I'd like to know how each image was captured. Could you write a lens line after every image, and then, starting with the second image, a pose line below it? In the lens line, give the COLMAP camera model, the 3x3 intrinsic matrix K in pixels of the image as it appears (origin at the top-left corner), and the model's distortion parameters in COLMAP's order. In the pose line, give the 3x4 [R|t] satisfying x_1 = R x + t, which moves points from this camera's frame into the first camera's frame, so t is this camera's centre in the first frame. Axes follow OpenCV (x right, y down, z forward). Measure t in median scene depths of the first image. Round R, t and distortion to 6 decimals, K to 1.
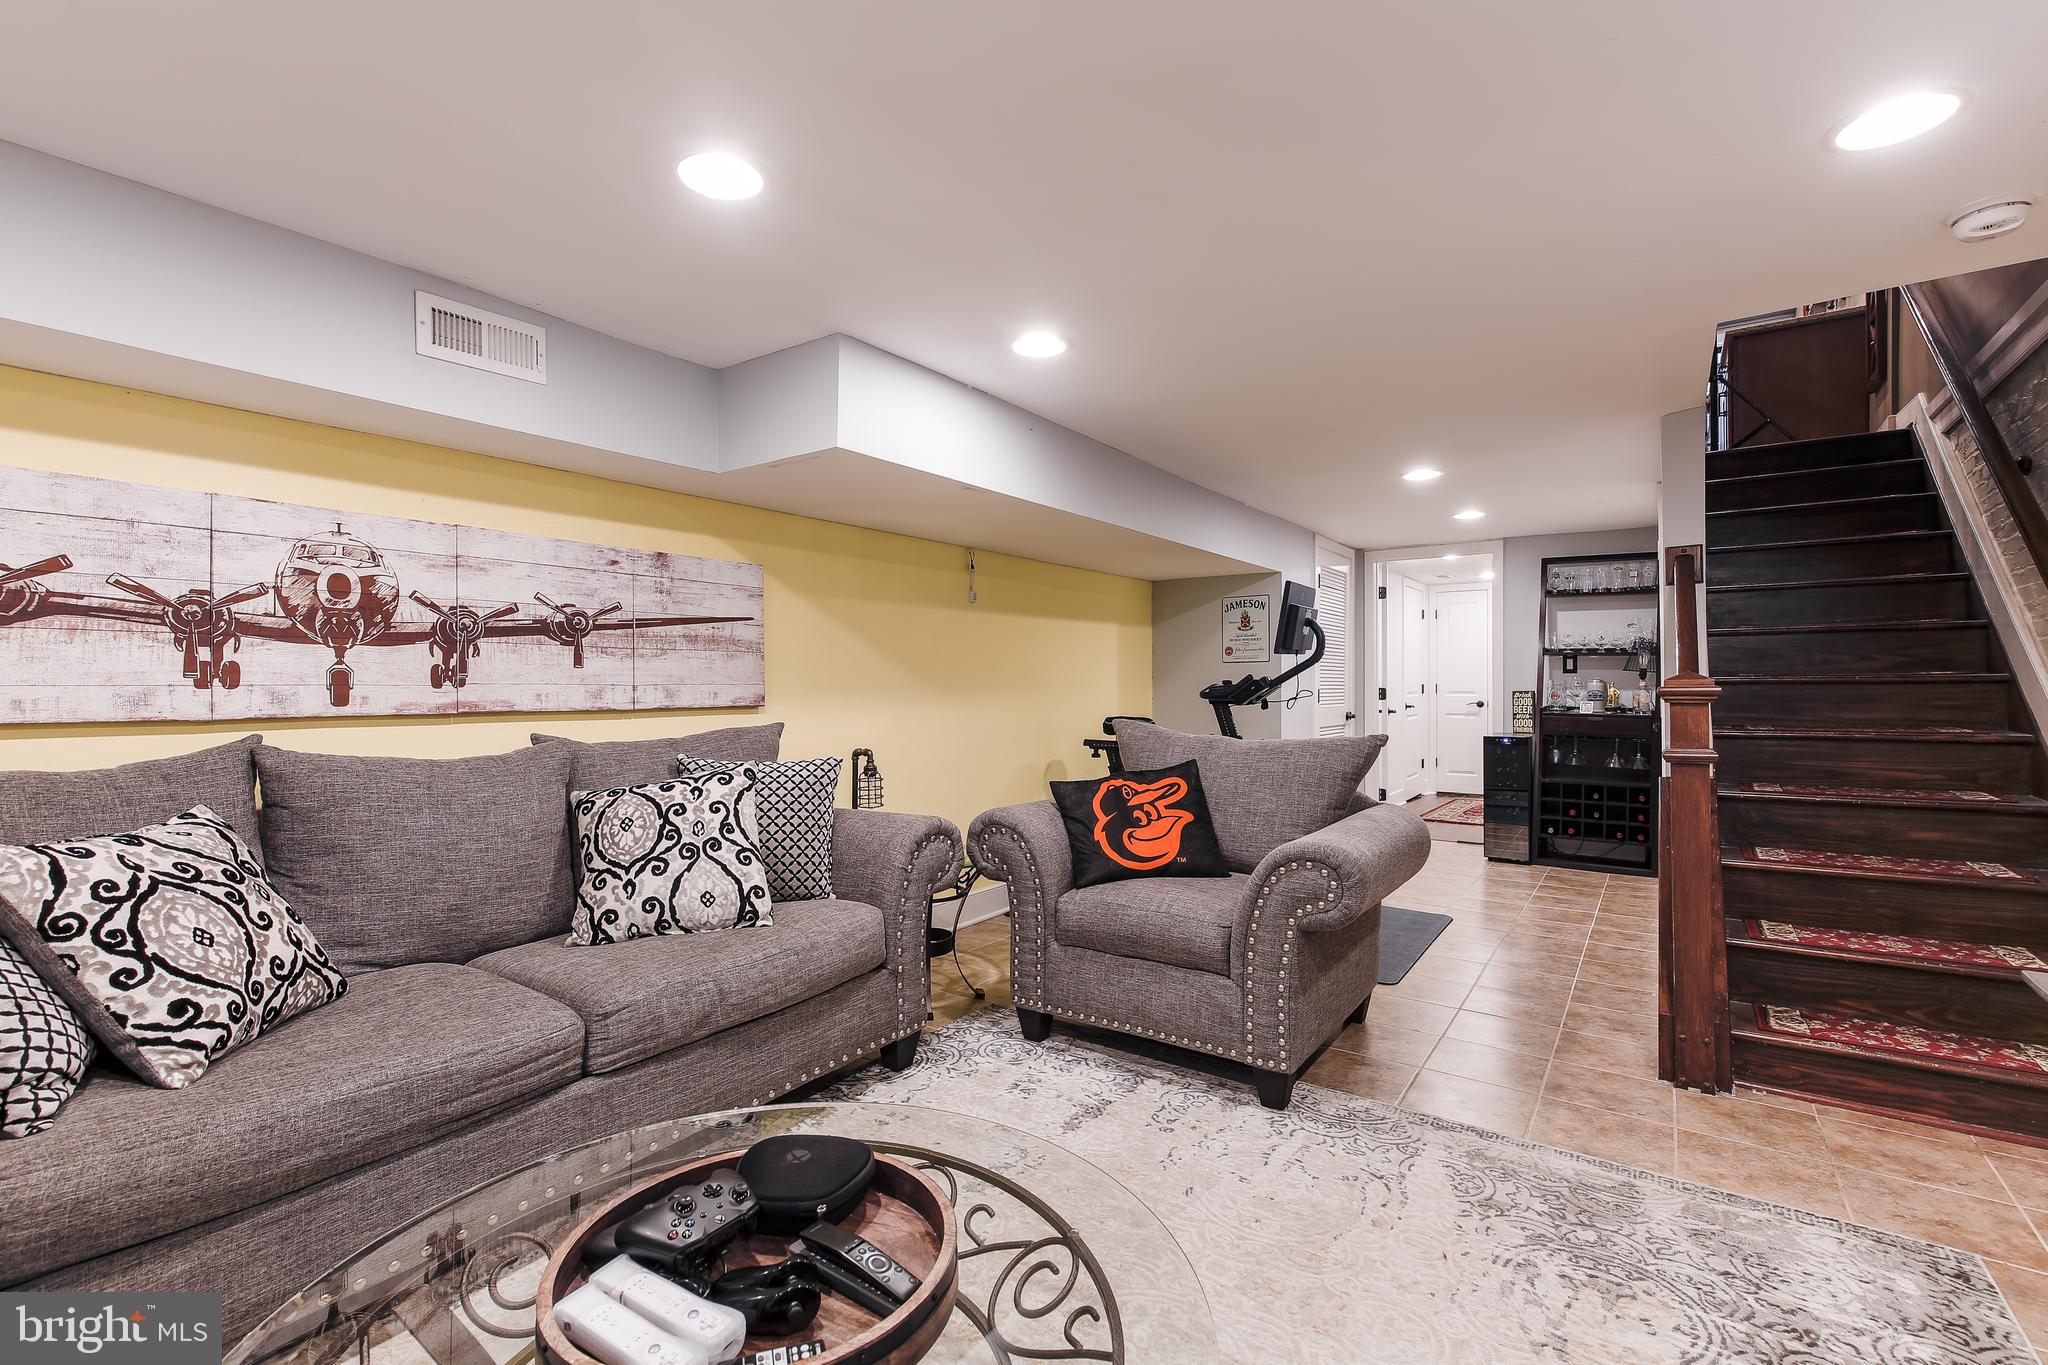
lens RADIAL K [[930.3, 0, 1025.0], [0, 930.3, 684.5], [0, 0, 1]] dist [-0.000908, 0.000073]
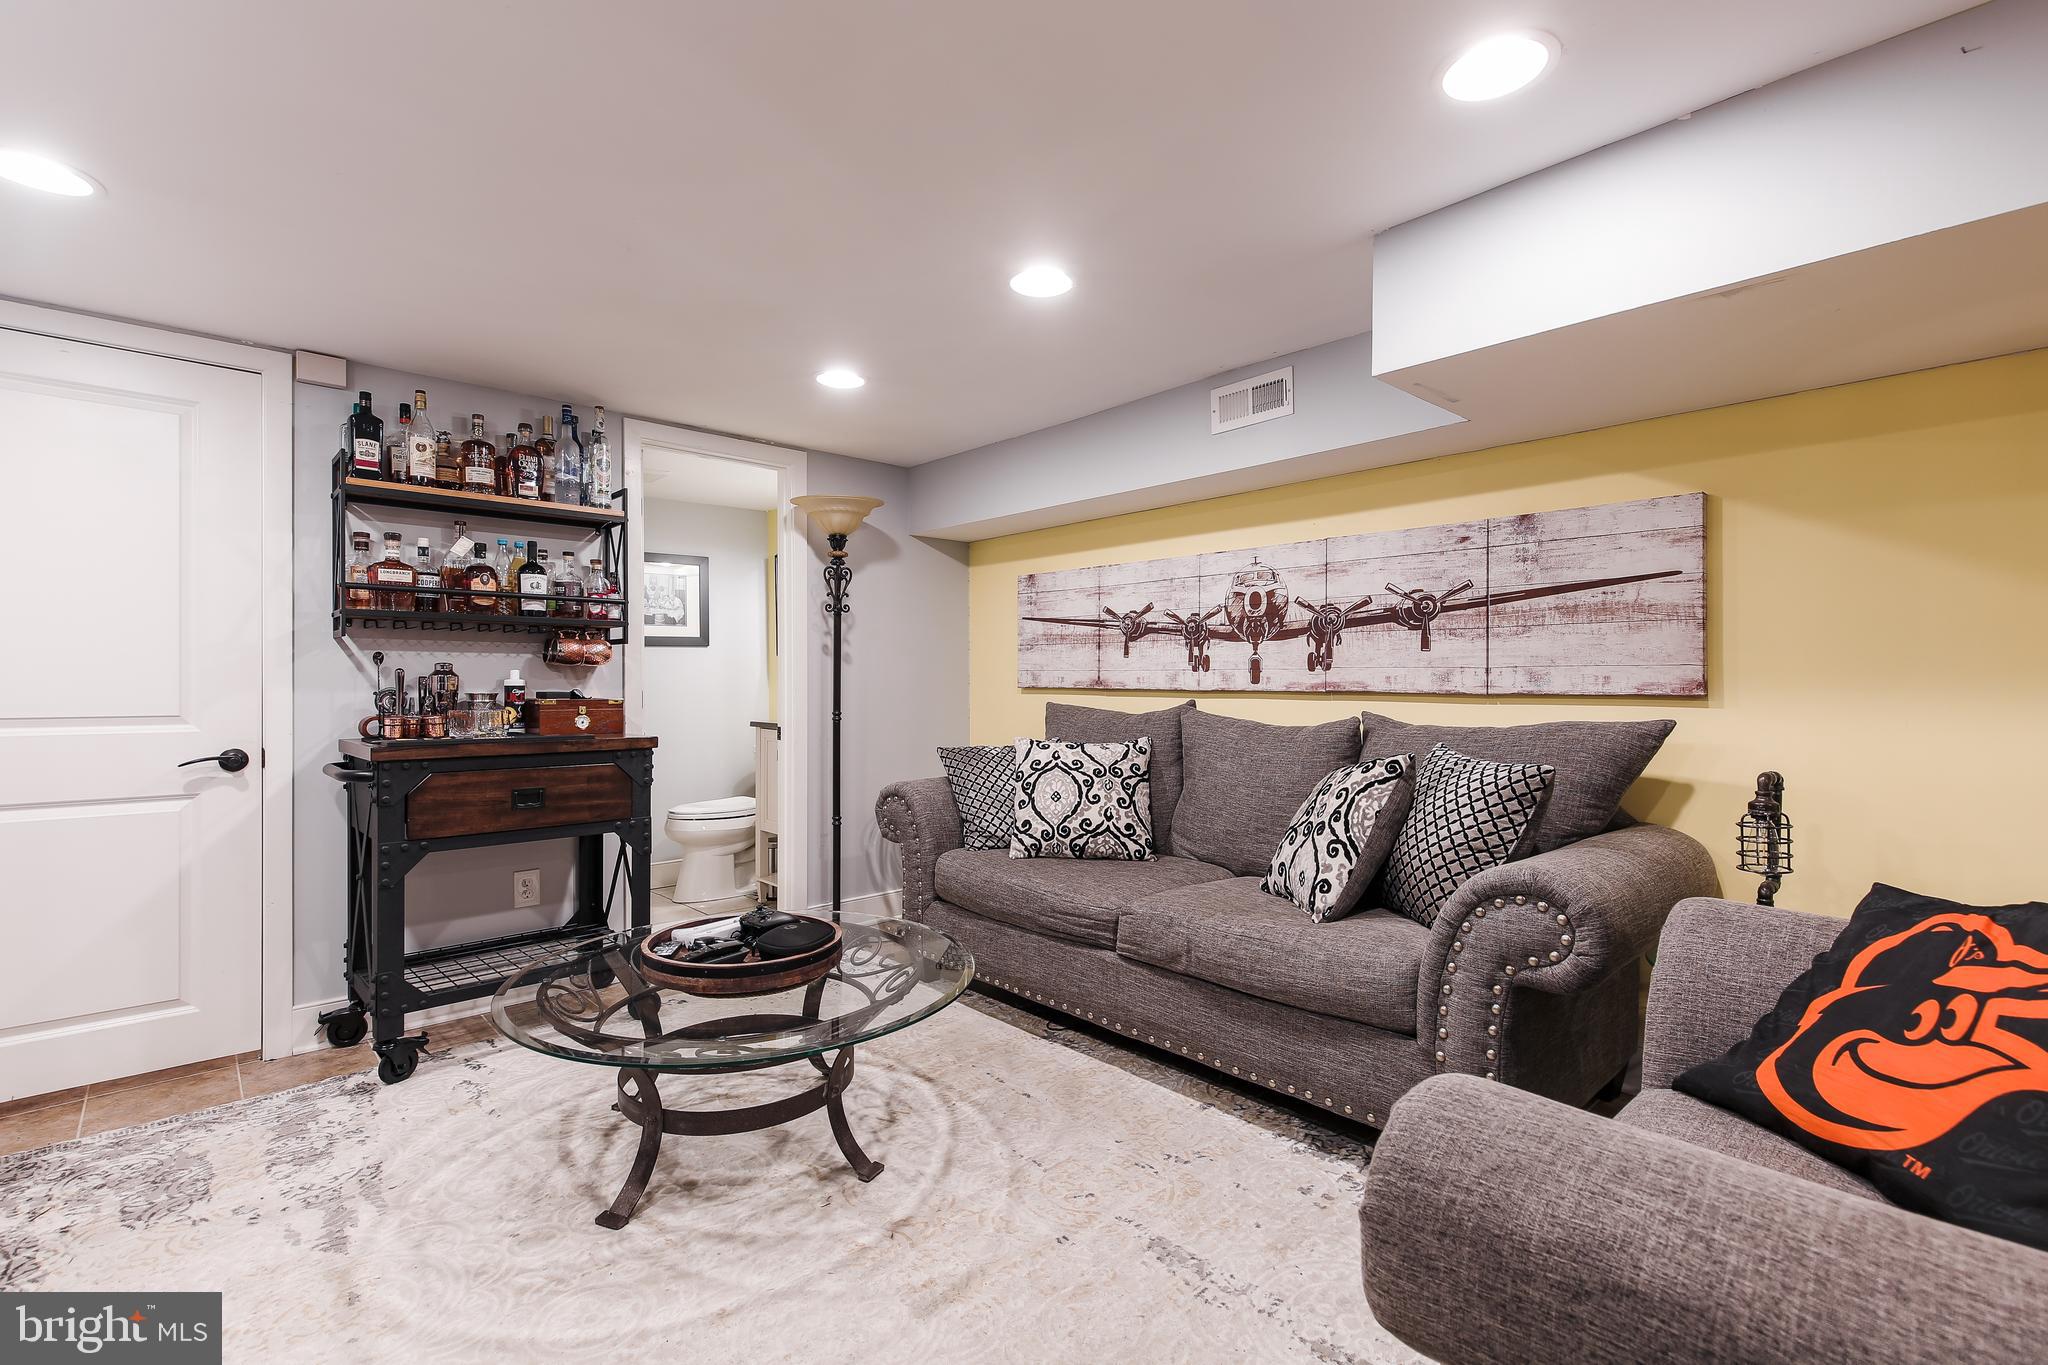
lens RADIAL K [[930.3, 0, 1031.6], [0, 930.3, 692.1], [0, 0, 1]] dist [-0.000908, 0.000073]
pose [[-0.226789, 0.019871, -0.973741, 0.714455], [0.004586, 0.999803, 0.019334, 0.006283], [0.973933, -0.000081, -0.226835, 0.945725]]
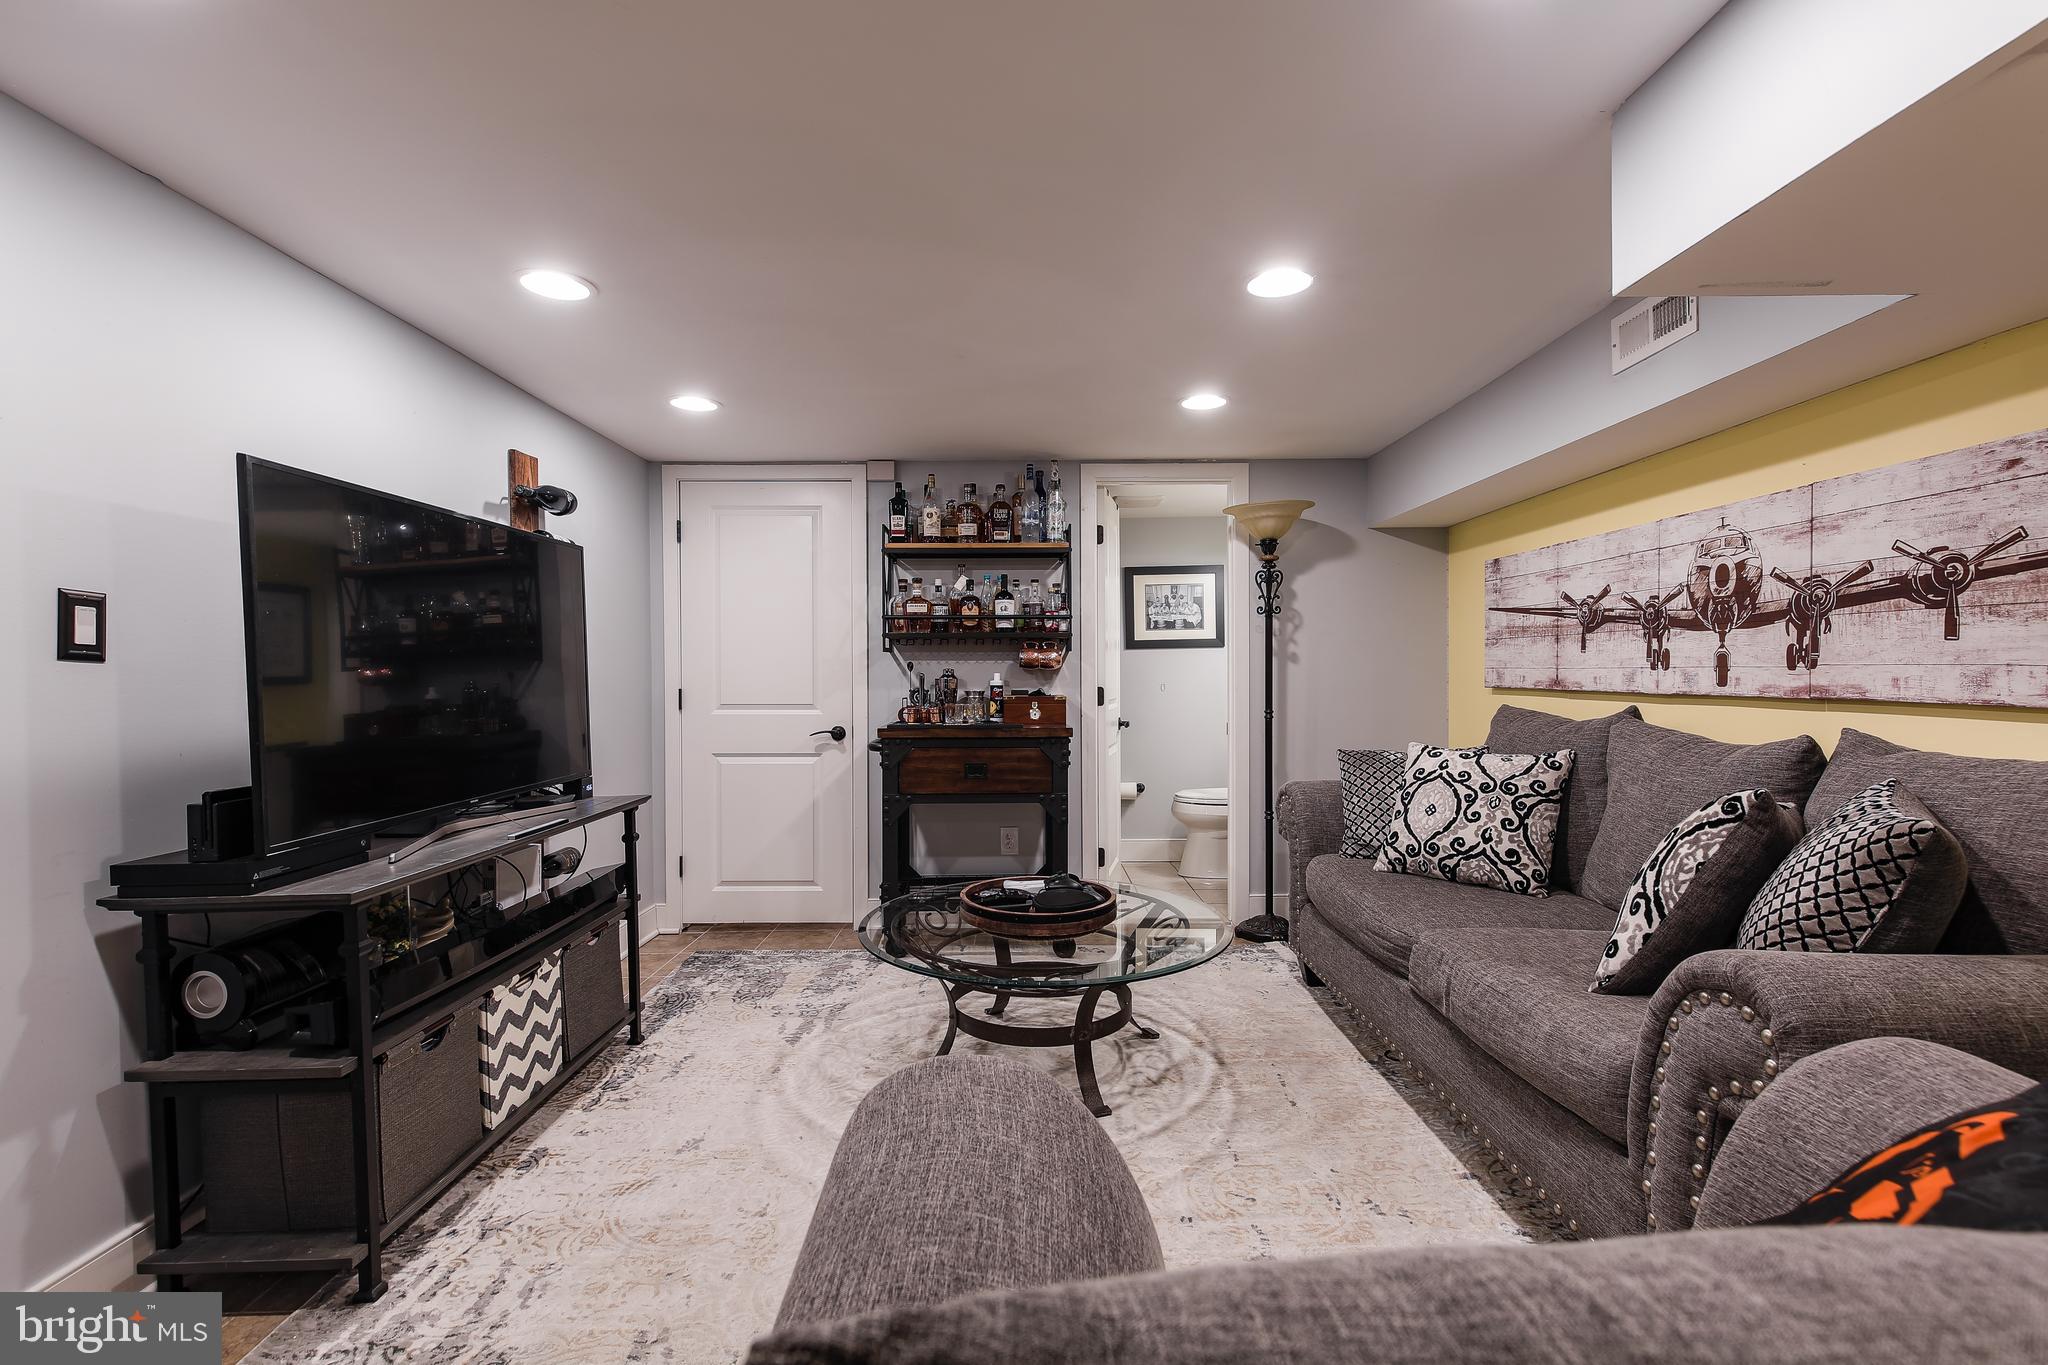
lens RADIAL K [[930.3, 0, 999.8], [0, 930.3, 690.8], [0, 0, 1]] dist [-0.000908, 0.000073]
pose [[-0.836697, 0.022119, -0.547219, 0.537801], [0.013628, 0.999716, 0.019571, -0.004189], [0.547496, 0.008918, -0.836761, 1.383044]]
